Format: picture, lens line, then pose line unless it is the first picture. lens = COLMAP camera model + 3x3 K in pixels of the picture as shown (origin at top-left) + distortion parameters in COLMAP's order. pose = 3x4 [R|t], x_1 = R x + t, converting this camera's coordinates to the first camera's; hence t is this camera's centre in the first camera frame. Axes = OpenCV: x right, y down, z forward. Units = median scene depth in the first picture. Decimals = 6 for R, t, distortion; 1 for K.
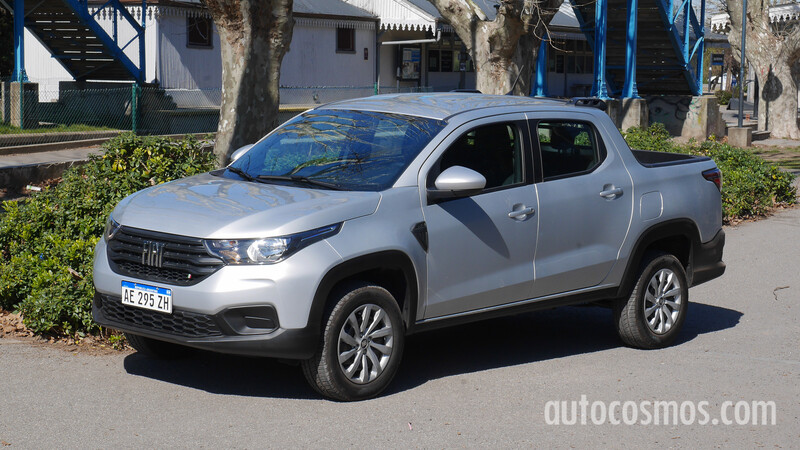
lens RADIAL K [[1718.7, 0, 403.4], [0, 1718.7, 228.8], [0, 0, 1]] dist [0.057347, 0.000000]
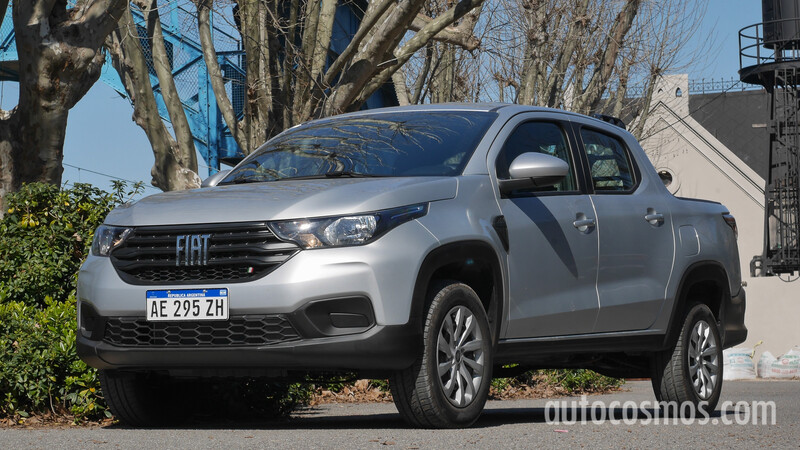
lens RADIAL K [[2001.5, 0, 398.2], [0, 2001.5, 221.0], [0, 0, 1]] dist [0.153626, 0.000000]
pose [[0.975088, -0.027207, 0.220143, -0.247050], [0.065179, 0.983780, -0.167116, 0.154912], [-0.212026, 0.177302, 0.961046, 0.100359]]
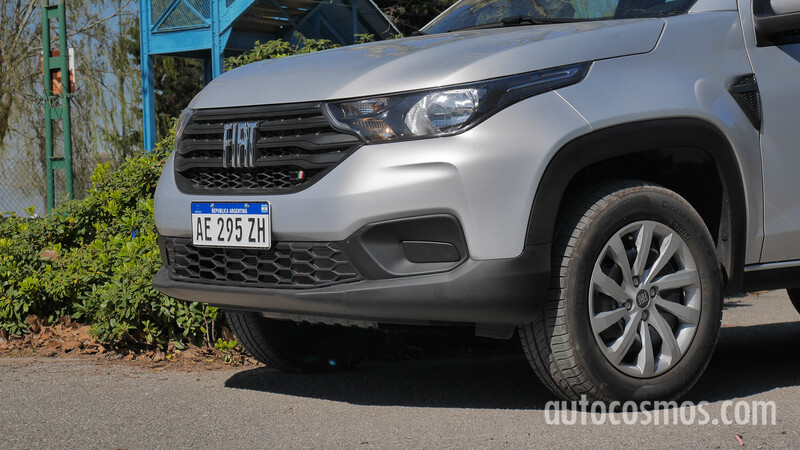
lens RADIAL K [[1863.8, 0, 397.3], [0, 1863.8, 228.4], [0, 0, 1]] dist [0.115732, 0.000000]
pose [[0.982262, -0.046545, -0.181645, 0.007358], [0.030698, 0.995550, -0.089098, 0.091281], [0.184983, 0.081942, 0.979320, 0.426758]]
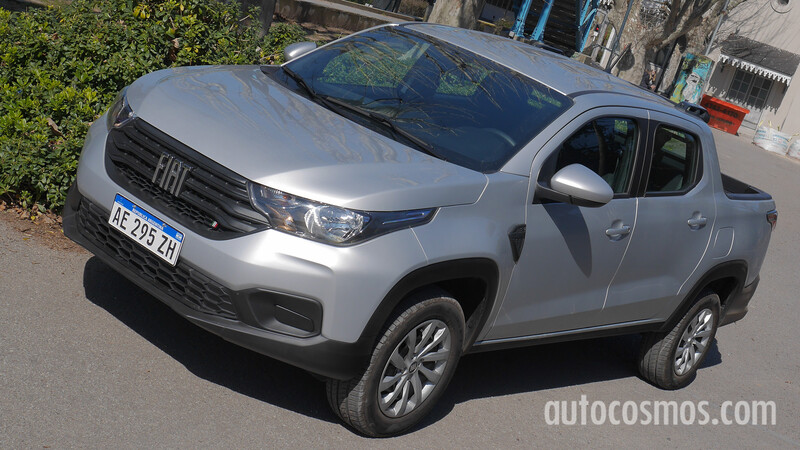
lens RADIAL K [[1217.4, 0, 446.0], [0, 1217.4, 182.5], [0, 0, 1]] dist [0.001527, 0.000000]
pose [[0.947280, 0.285079, 0.146254, -0.107168], [-0.296216, 0.953197, 0.060602, -0.045209], [-0.122133, -0.100730, 0.987389, 0.473233]]
